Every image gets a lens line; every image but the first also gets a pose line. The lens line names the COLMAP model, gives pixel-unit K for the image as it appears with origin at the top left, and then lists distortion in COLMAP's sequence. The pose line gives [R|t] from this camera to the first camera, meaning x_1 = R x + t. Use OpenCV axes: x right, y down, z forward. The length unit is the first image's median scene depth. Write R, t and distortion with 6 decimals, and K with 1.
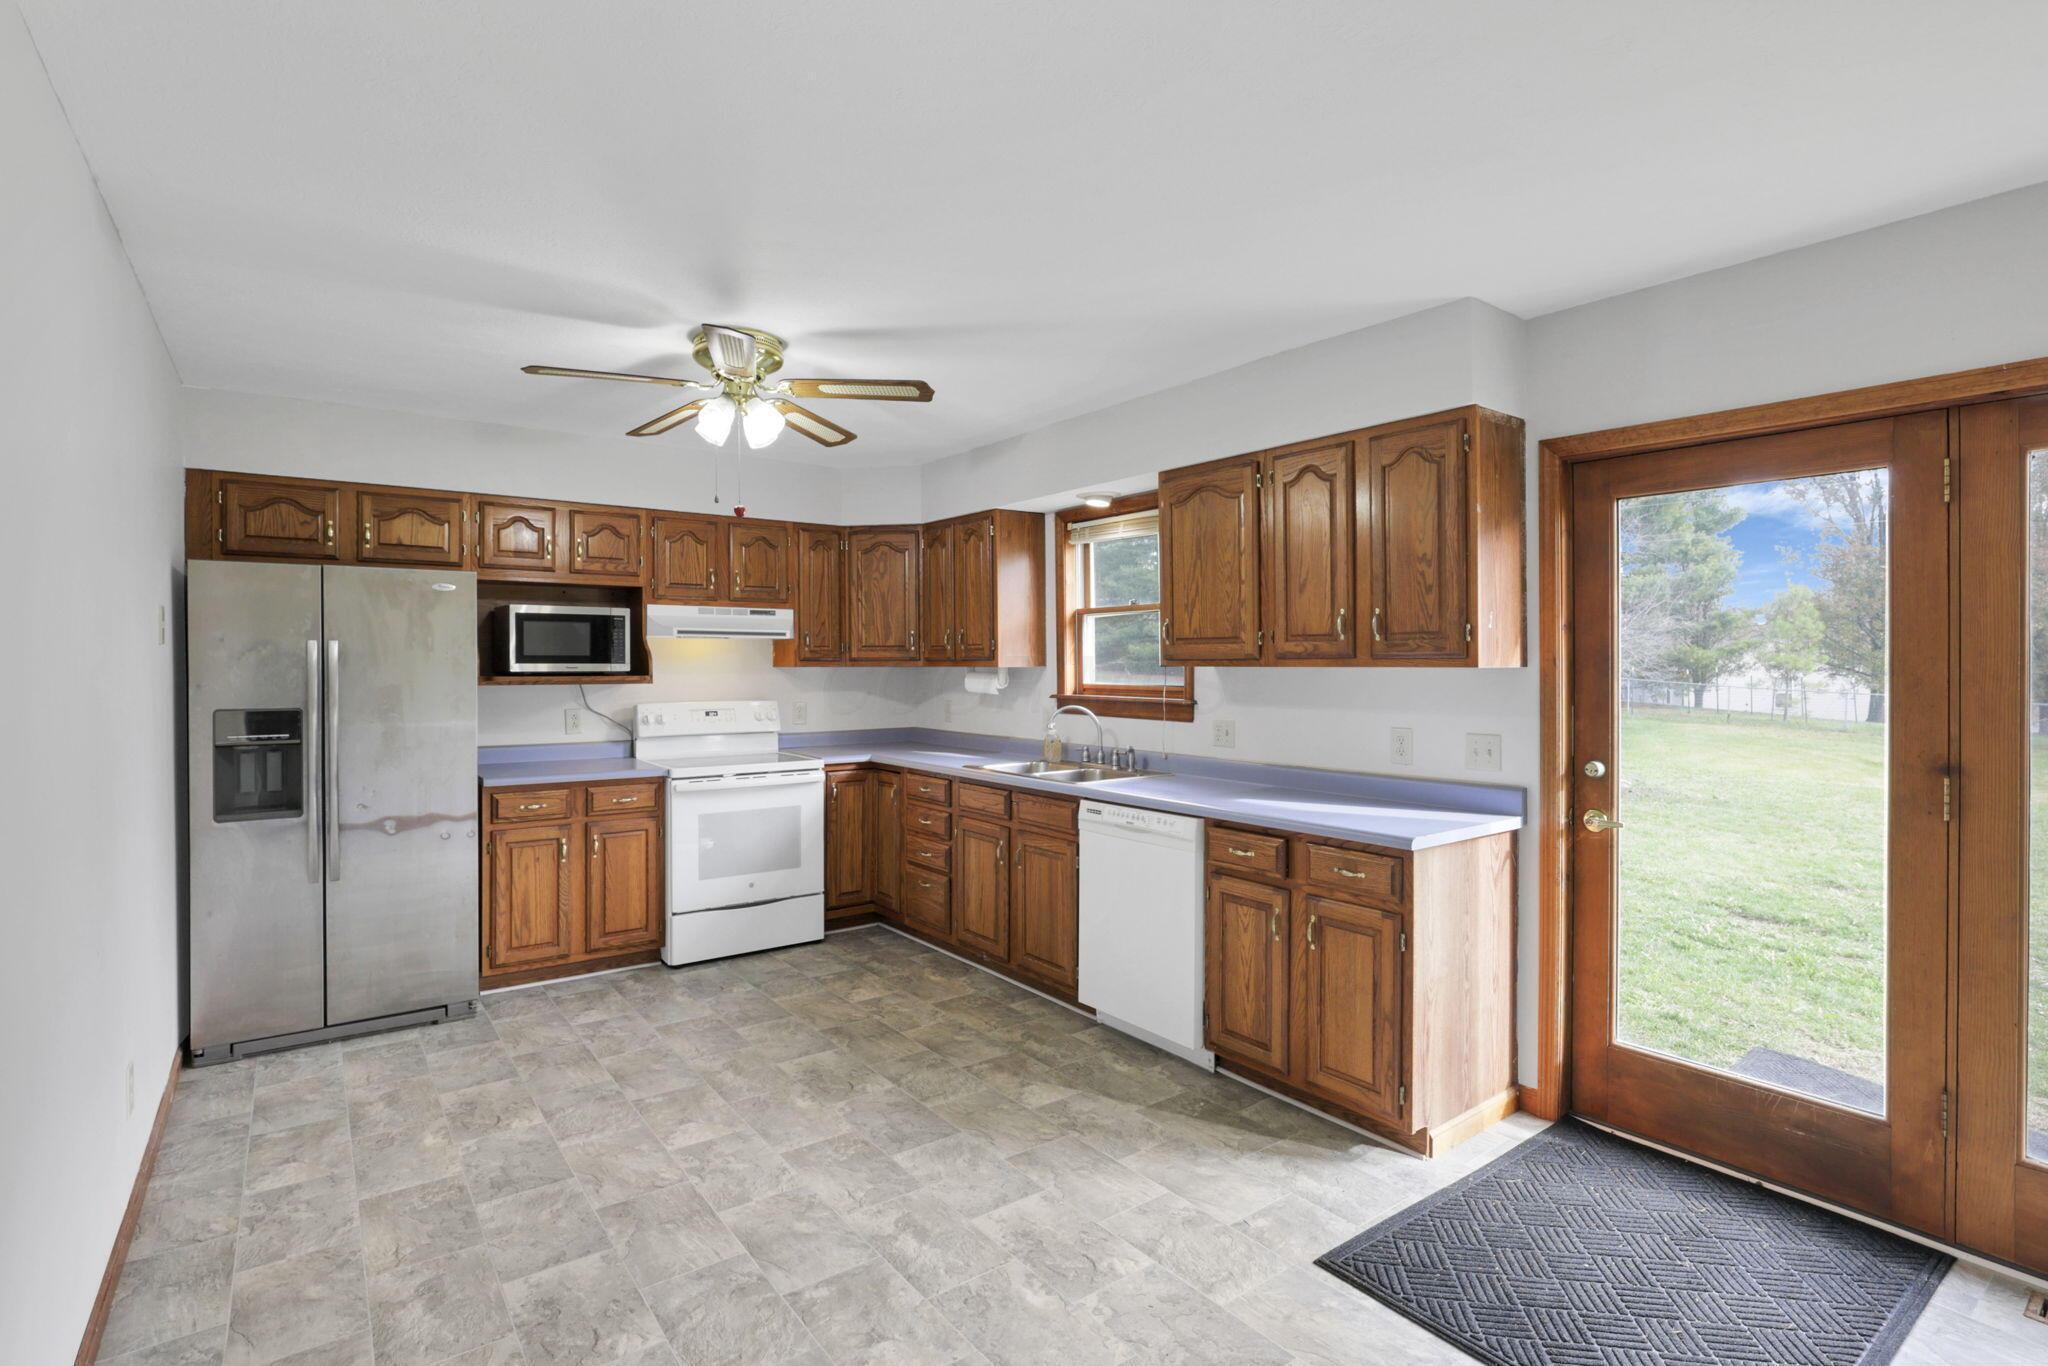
lens RADIAL K [[974.3, 0, 1000.6], [0, 974.3, 647.3], [0, 0, 1]] dist [-0.028279, 0.001807]
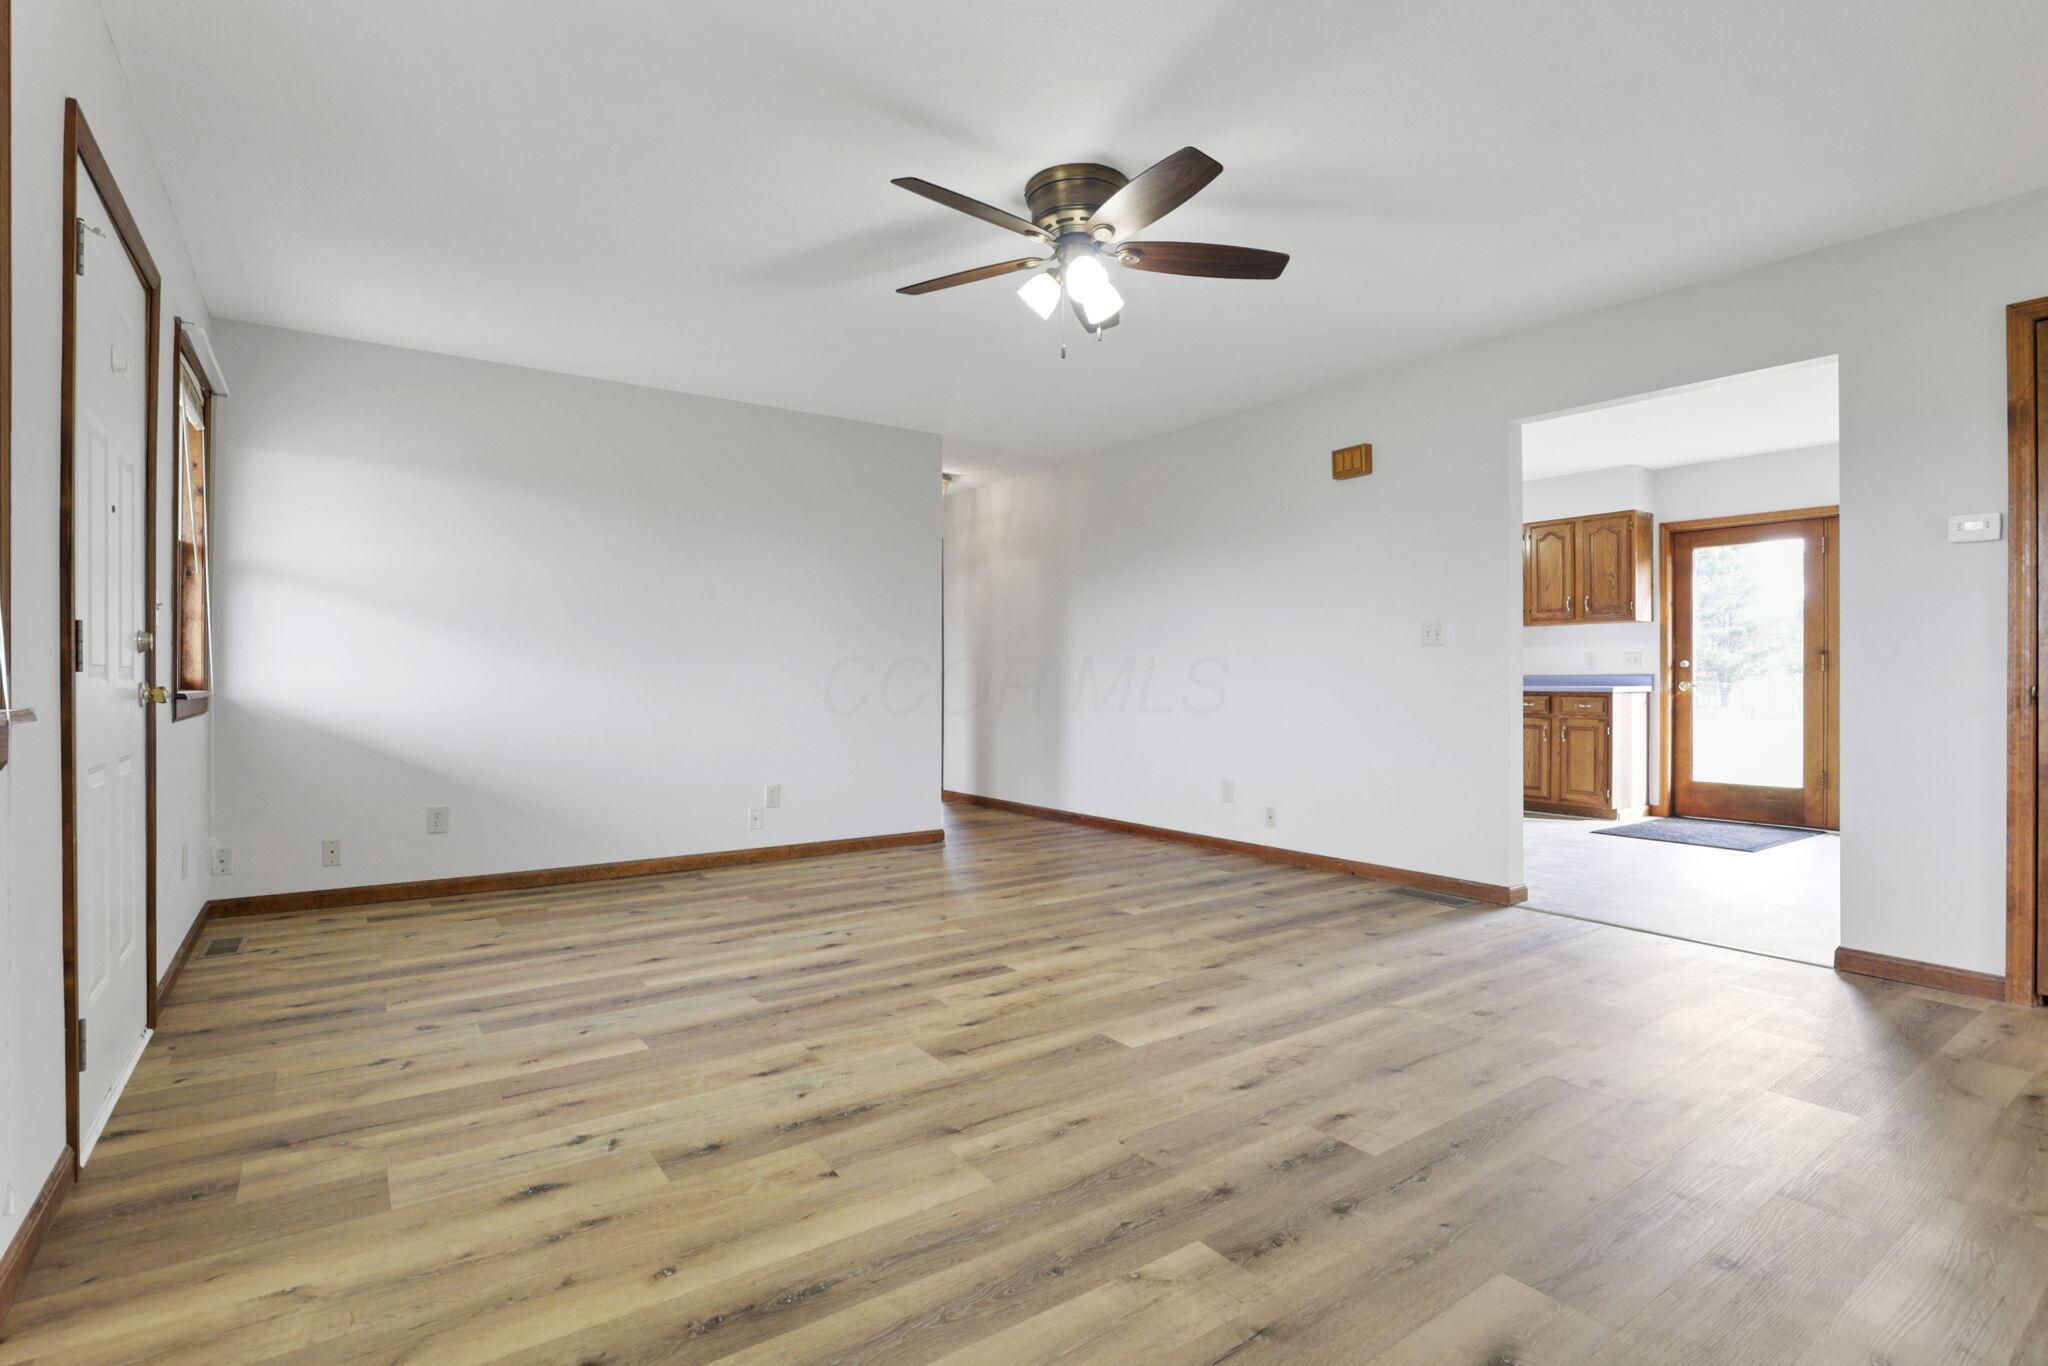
lens RADIAL K [[974.3, 0, 990.9], [0, 974.3, 670.6], [0, 0, 1]] dist [-0.028279, 0.001807]
pose [[0.999700, -0.003123, -0.024294, -0.812508], [0.003381, 0.999938, 0.010575, 0.089690], [0.024260, -0.010654, 0.999649, -1.104197]]
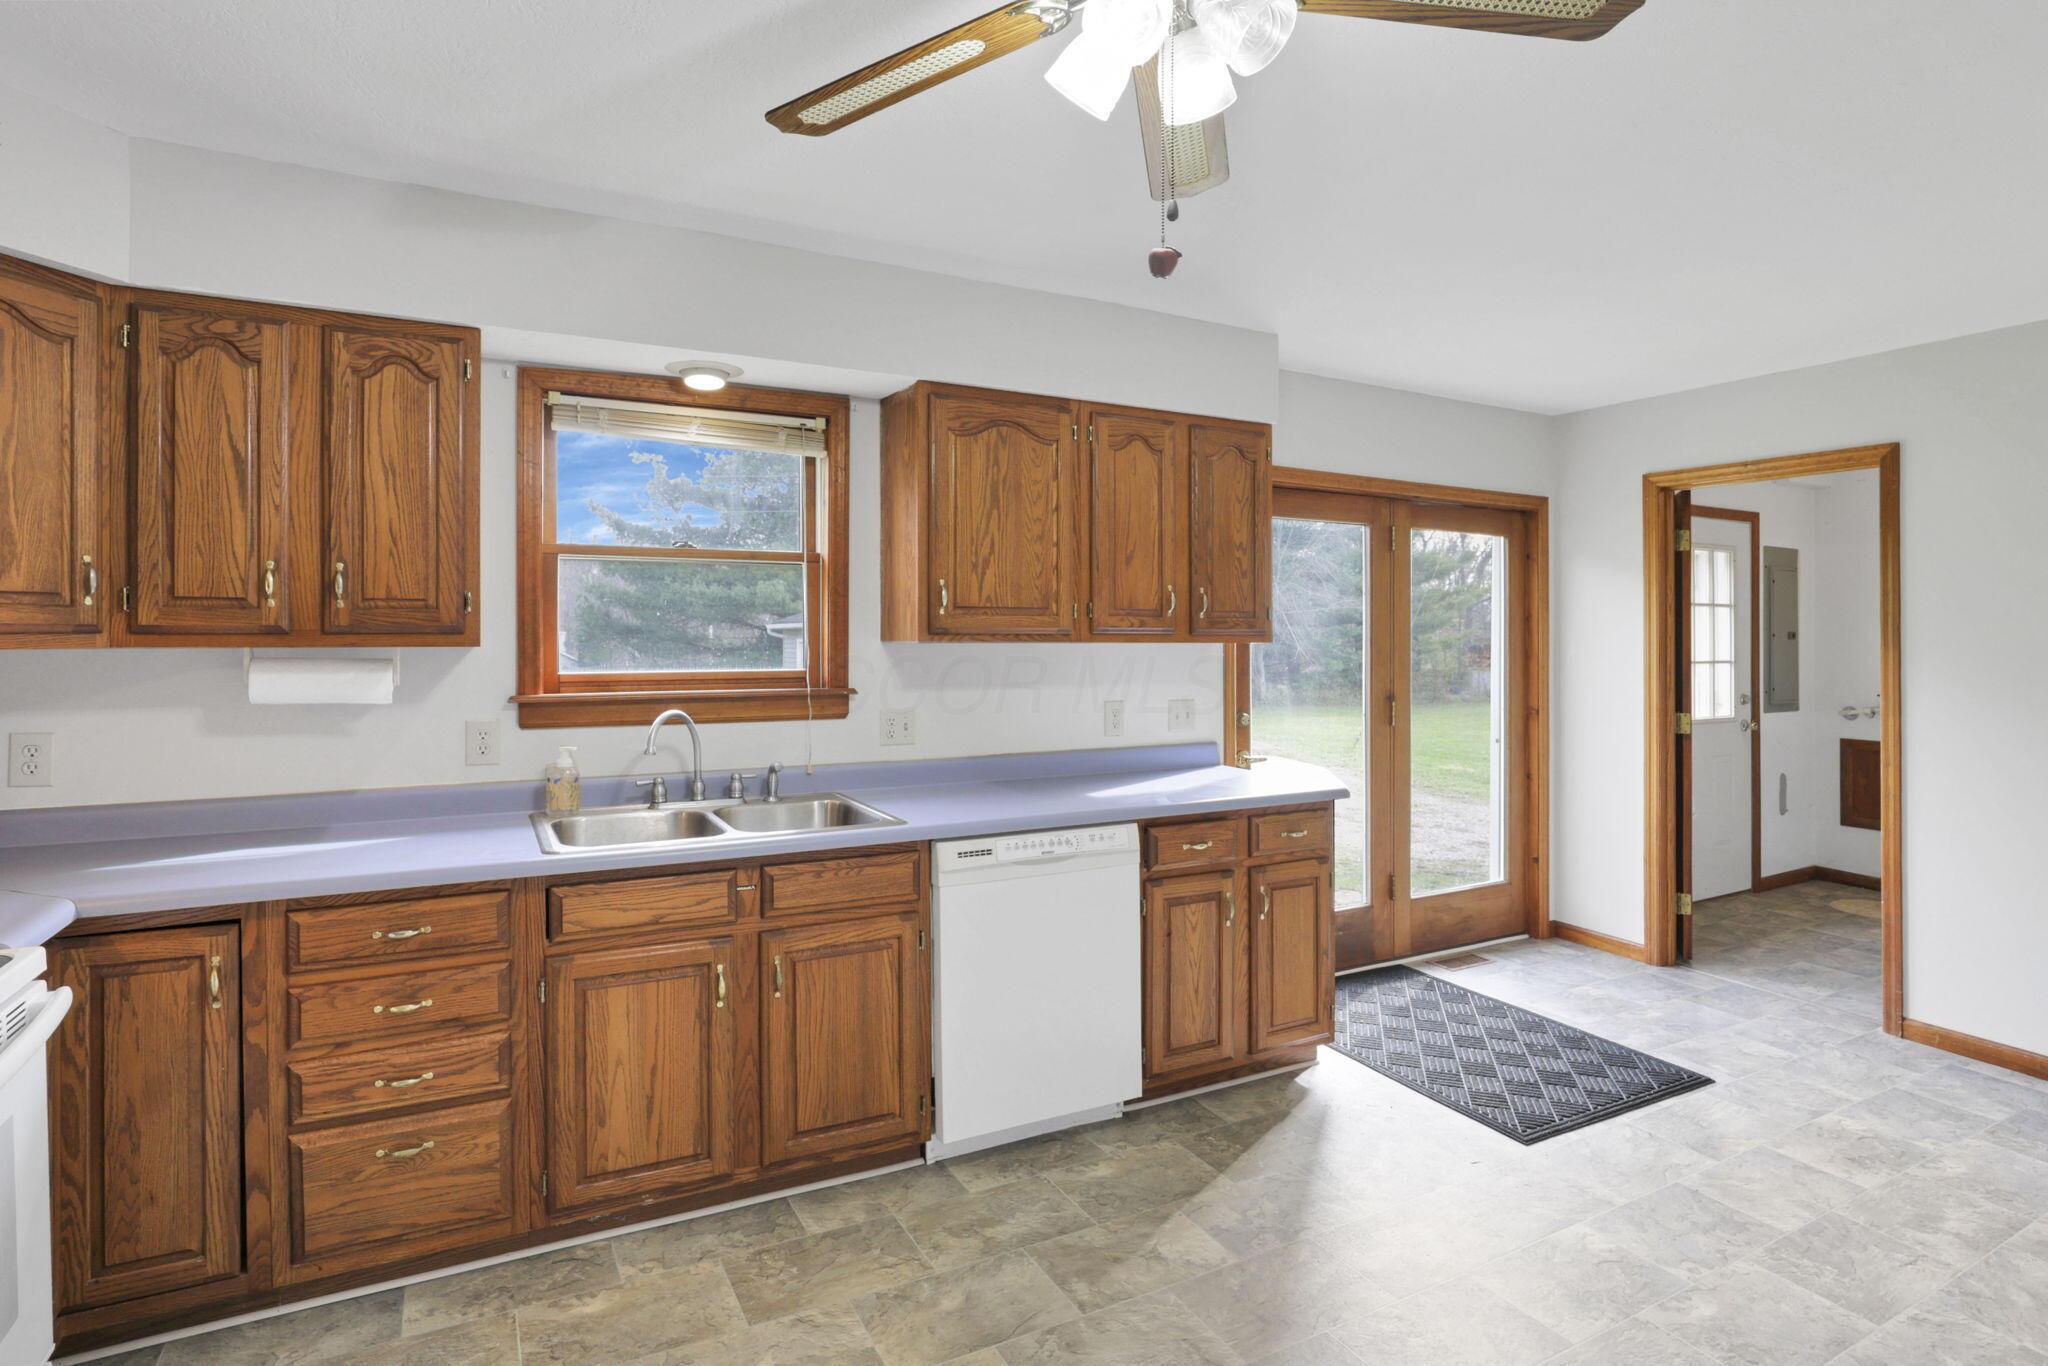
lens RADIAL K [[974.3, 0, 970.1], [0, 974.3, 624.6], [0, 0, 1]] dist [-0.028279, 0.001807]
pose [[0.193958, 0.015567, 0.980886, -0.598924], [-0.014983, 0.999804, -0.012904, 0.015505], [-0.980895, -0.012194, 0.194153, 0.891824]]
